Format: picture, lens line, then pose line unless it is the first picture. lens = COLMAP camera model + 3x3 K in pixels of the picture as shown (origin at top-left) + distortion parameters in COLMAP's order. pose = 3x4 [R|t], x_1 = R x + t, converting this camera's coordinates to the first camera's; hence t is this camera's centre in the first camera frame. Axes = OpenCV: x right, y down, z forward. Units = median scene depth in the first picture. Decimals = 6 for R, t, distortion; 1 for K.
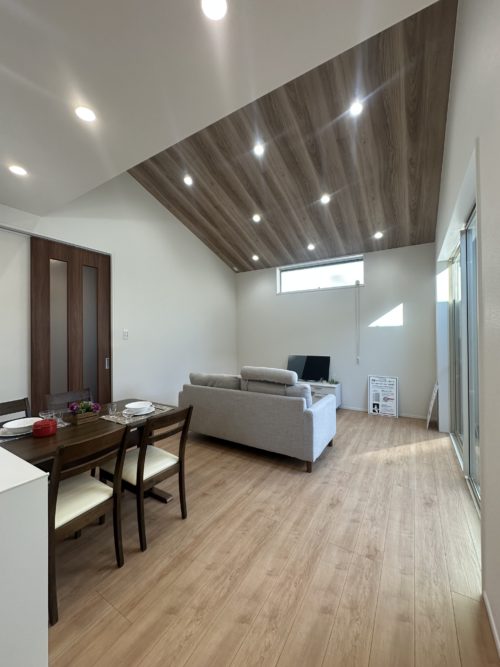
lens RADIAL K [[266.6, 0, 250.0], [0, 266.6, 333.5], [0, 0, 1]] dist [-0.002332, 0.000510]
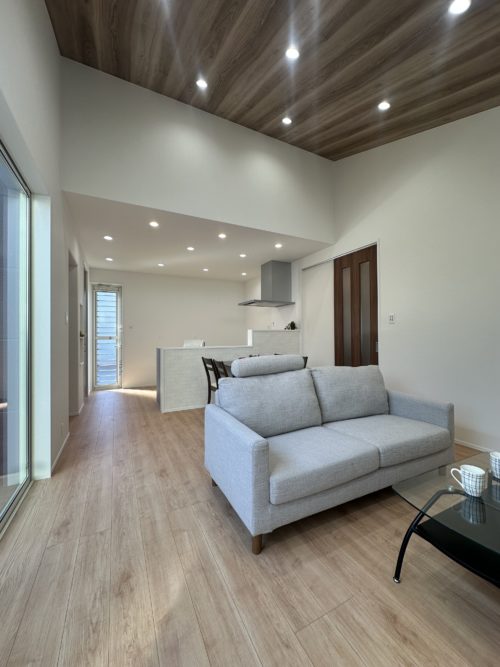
lens RADIAL K [[266.6, 0, 250.0], [0, 266.6, 333.5], [0, 0, 1]] dist [-0.002332, 0.000510]
pose [[-0.525475, 0.005587, -0.850791, 0.583458], [0.018536, 0.999816, -0.004883, 0.051209], [0.850607, -0.018336, -0.525482, 1.050212]]
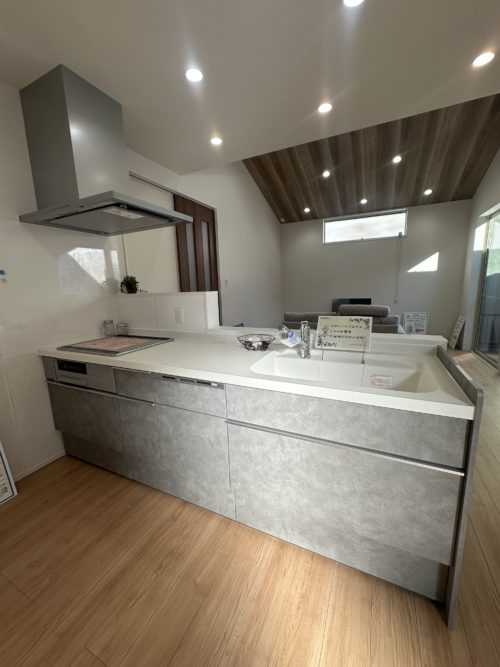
lens RADIAL K [[266.6, 0, 250.0], [0, 266.6, 333.5], [0, 0, 1]] dist [-0.002332, 0.000510]
pose [[0.994059, -0.041612, 0.100571, -0.482345], [0.022500, 0.982634, 0.184187, 0.010946], [-0.106489, -0.180830, 0.977732, -0.189841]]
